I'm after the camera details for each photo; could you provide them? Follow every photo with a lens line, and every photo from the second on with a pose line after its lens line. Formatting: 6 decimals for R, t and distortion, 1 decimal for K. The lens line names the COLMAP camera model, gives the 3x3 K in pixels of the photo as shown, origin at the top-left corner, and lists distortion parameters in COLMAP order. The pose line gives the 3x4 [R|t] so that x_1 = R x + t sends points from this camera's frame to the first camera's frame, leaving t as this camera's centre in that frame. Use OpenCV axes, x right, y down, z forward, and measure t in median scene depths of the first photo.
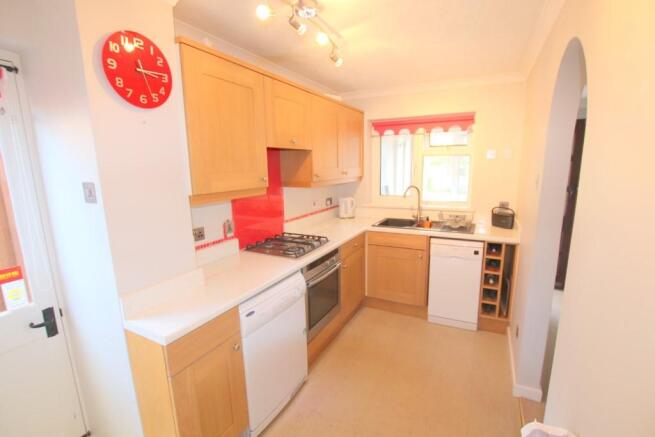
lens RADIAL K [[300.8, 0, 327.5], [0, 300.8, 218.5], [0, 0, 1]] dist [-0.000602, -0.000111]
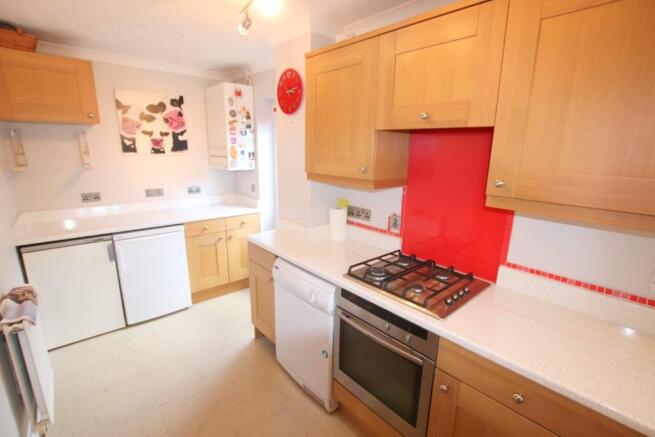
lens RADIAL K [[300.8, 0, 327.5], [0, 300.8, 218.5], [0, 0, 1]] dist [-0.000602, -0.000111]
pose [[-0.348038, 0.228256, -0.909268, 0.618820], [-0.178884, 0.935916, 0.303416, -0.241434], [0.920255, 0.268254, -0.284904, 1.185682]]
